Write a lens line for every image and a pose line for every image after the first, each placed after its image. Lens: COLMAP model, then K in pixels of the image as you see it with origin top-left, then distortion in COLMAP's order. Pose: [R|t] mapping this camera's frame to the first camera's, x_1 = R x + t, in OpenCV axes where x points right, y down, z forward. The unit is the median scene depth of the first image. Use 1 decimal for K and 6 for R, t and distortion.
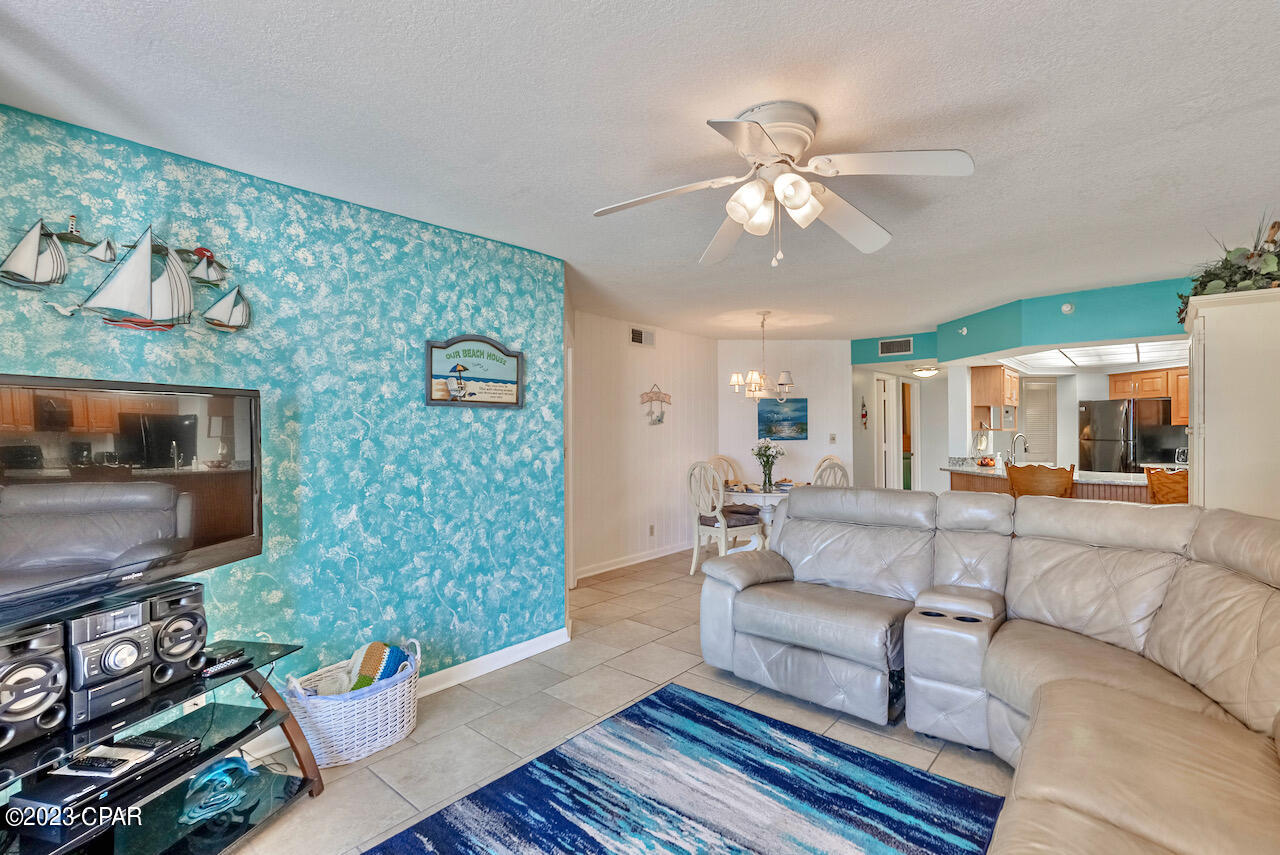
lens RADIAL K [[594.0, 0, 643.9], [0, 594.0, 431.3], [0, 0, 1]] dist [-0.002217, -0.000197]
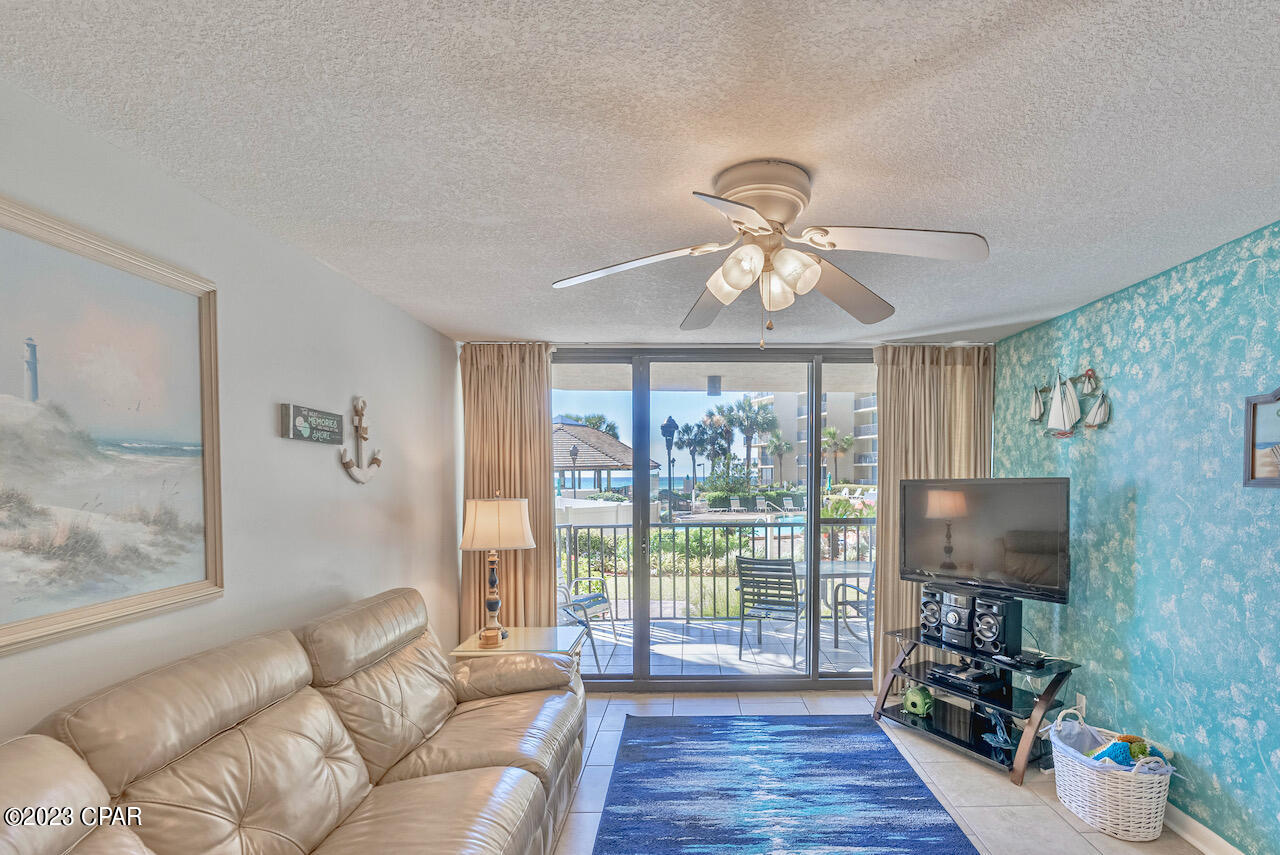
lens RADIAL K [[594.0, 0, 669.5], [0, 594.0, 484.7], [0, 0, 1]] dist [-0.002217, -0.000197]
pose [[-0.773112, 0.023714, -0.633826, 0.683629], [0.014573, 0.999701, 0.019627, -0.075424], [0.634102, 0.005937, -0.773226, 1.185579]]
